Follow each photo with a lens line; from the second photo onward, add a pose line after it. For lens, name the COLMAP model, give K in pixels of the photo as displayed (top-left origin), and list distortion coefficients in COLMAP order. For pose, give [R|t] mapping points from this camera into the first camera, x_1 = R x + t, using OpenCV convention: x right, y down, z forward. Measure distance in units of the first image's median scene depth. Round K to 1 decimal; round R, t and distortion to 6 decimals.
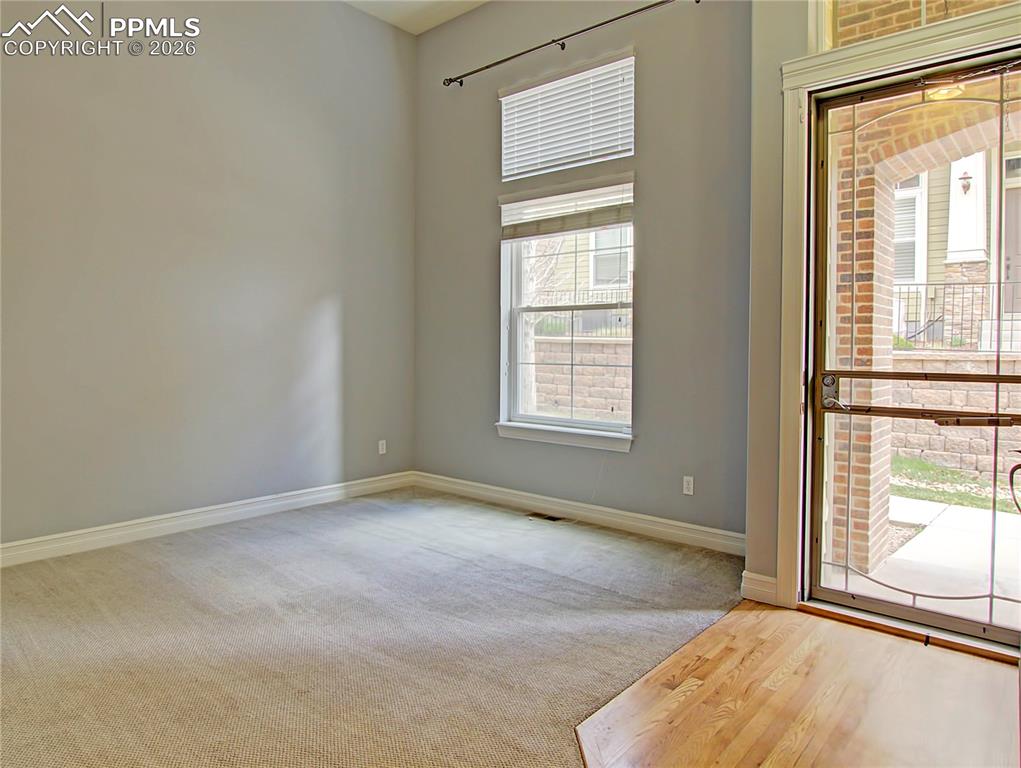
lens RADIAL K [[671.3, 0, 512.5], [0, 671.3, 358.2], [0, 0, 1]] dist [-0.009689, -0.004448]
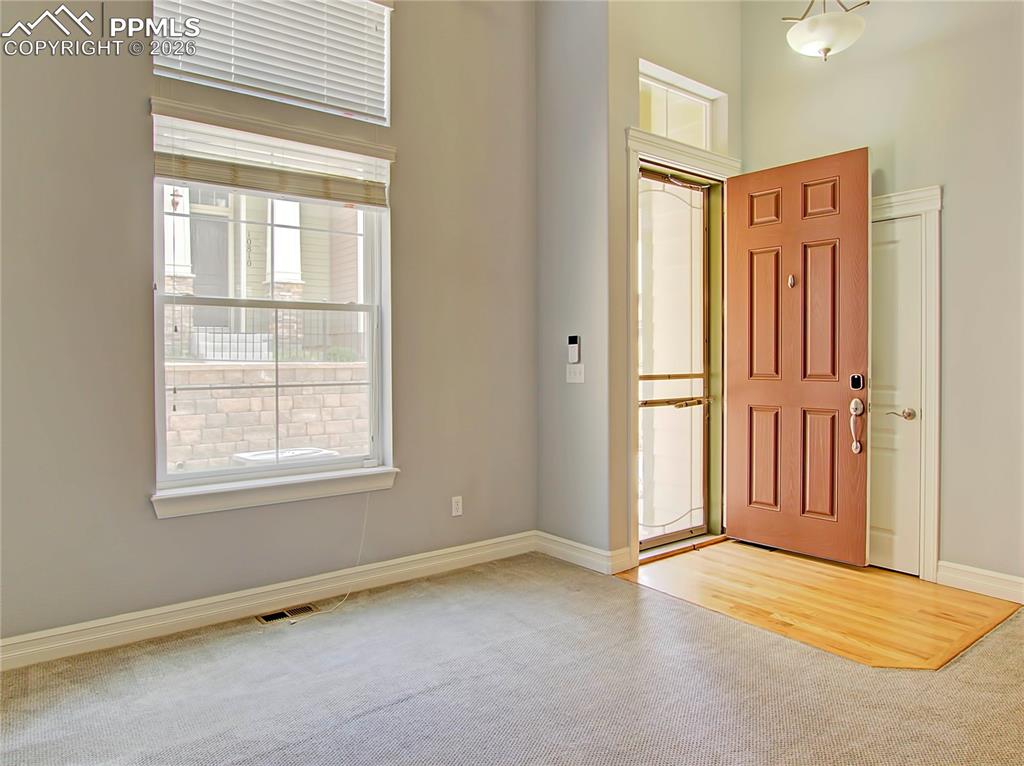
lens RADIAL K [[673.8, 0, 514.6], [0, 673.8, 368.9], [0, 0, 1]] dist [-0.021787, 0.001446]
pose [[0.190438, -0.023115, 0.981427, -0.644455], [0.023268, 0.999548, 0.019027, -0.018361], [-0.981423, 0.019213, 0.190890, 0.737218]]
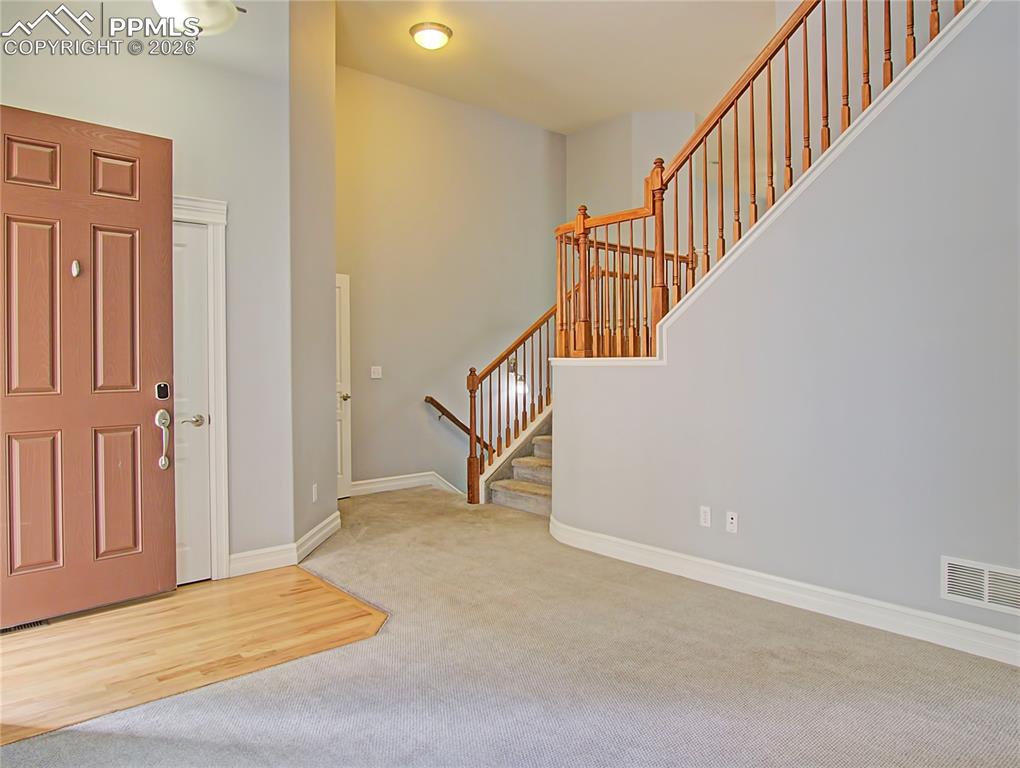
lens RADIAL K [[670.6, 0, 512.0], [0, 670.6, 358.2], [0, 0, 1]] dist [-0.009689, -0.004448]
pose [[-0.990520, 0.004976, 0.137277, -0.200780], [0.007360, 0.999831, 0.016859, -0.024274], [-0.137170, 0.017709, -0.990389, 1.227086]]
